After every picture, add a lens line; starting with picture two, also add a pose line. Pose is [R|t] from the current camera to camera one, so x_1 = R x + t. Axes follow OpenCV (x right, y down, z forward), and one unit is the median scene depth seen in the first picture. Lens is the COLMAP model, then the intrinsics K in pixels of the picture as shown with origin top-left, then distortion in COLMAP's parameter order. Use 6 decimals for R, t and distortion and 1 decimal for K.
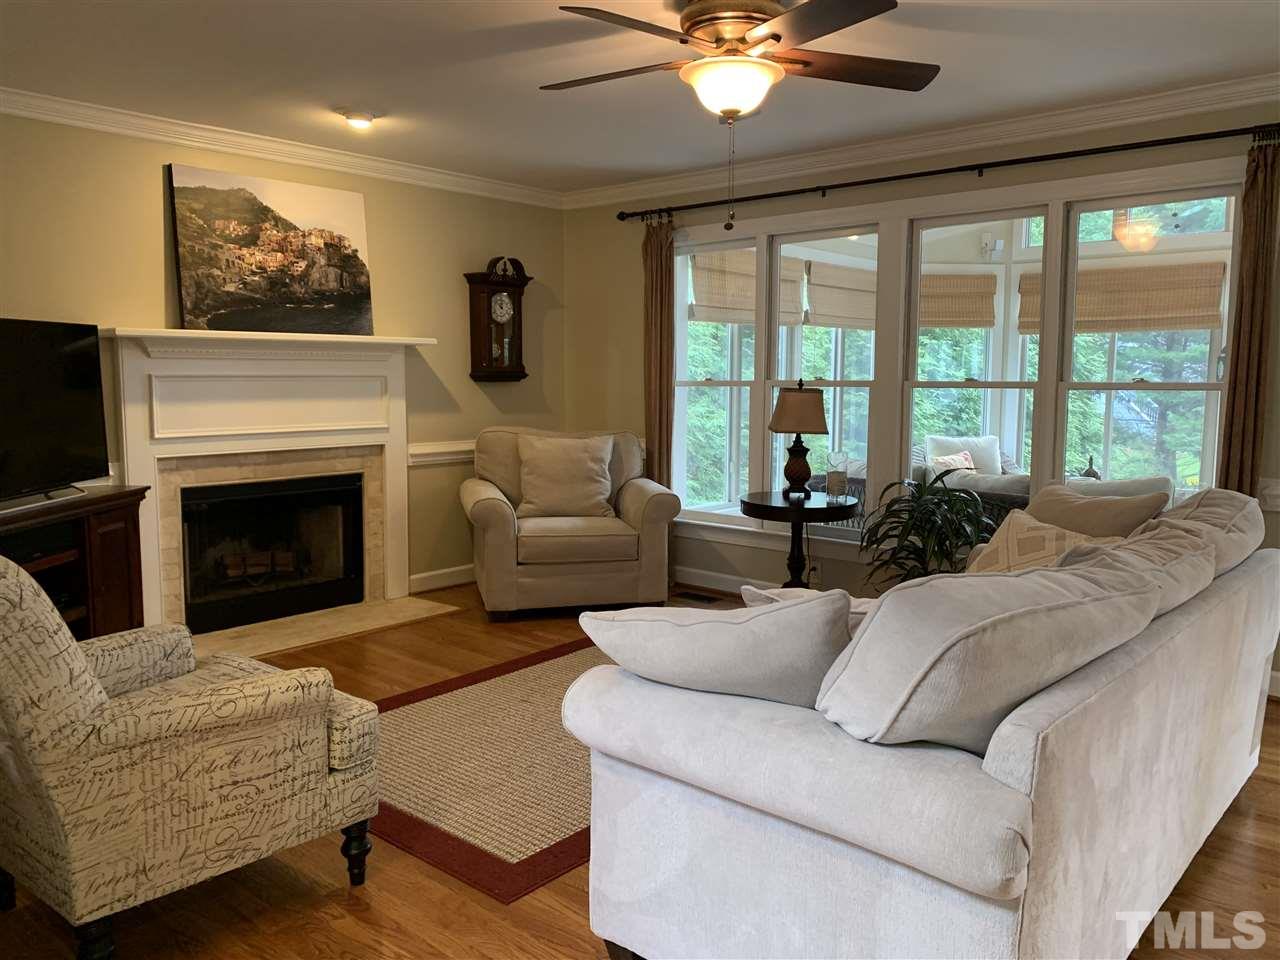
lens RADIAL K [[989.4, 0, 657.5], [0, 989.4, 482.2], [0, 0, 1]] dist [0.045031, -0.056986]
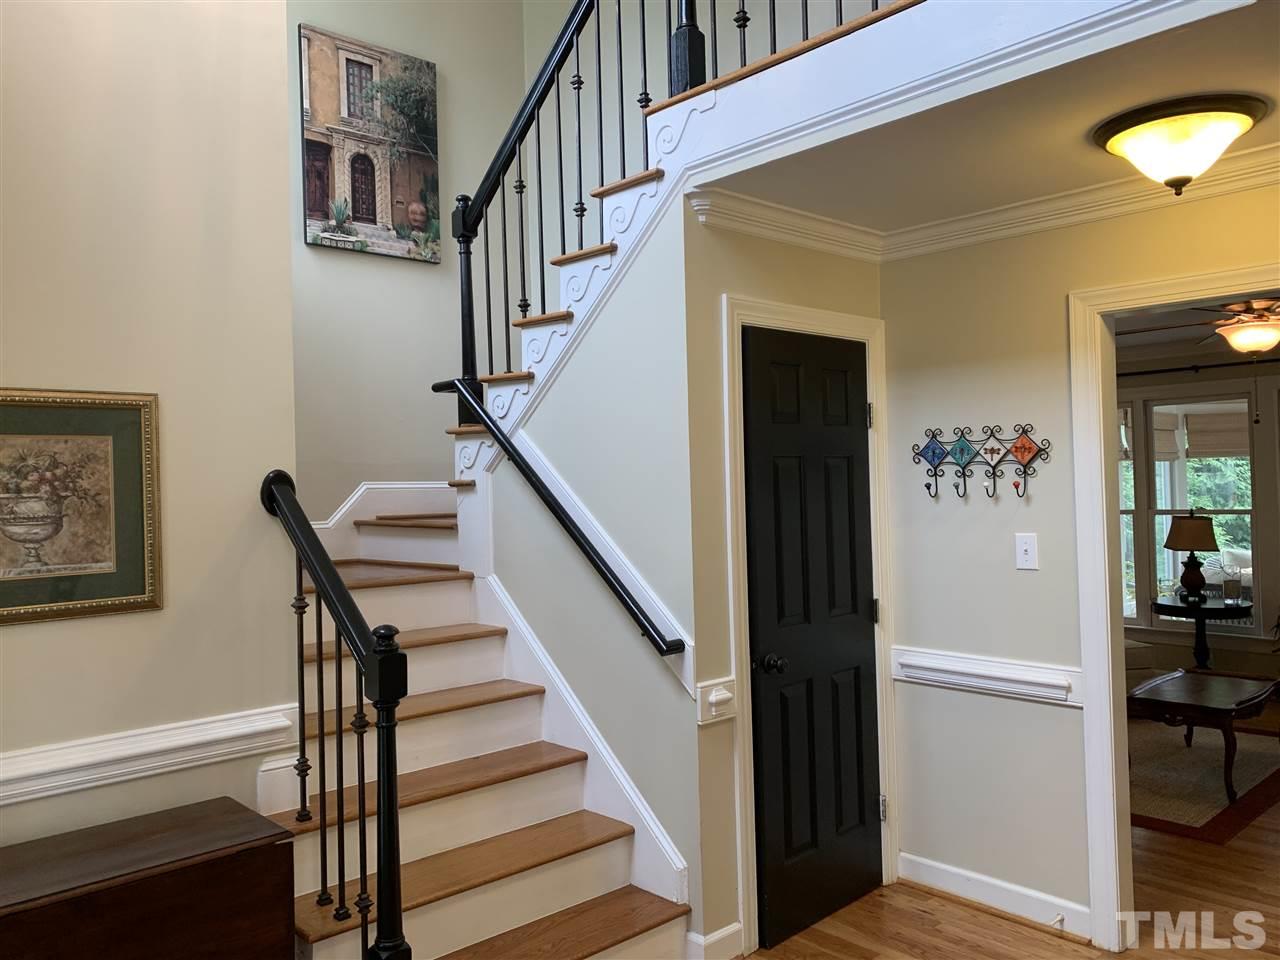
lens RADIAL K [[989.4, 0, 657.5], [0, 989.4, 482.2], [0, 0, 1]] dist [0.045031, -0.056986]
pose [[0.994048, -0.023169, -0.106451, -0.427799], [0.011275, 0.993756, -0.111006, -0.001495], [0.108358, 0.109145, 0.988102, -0.388414]]
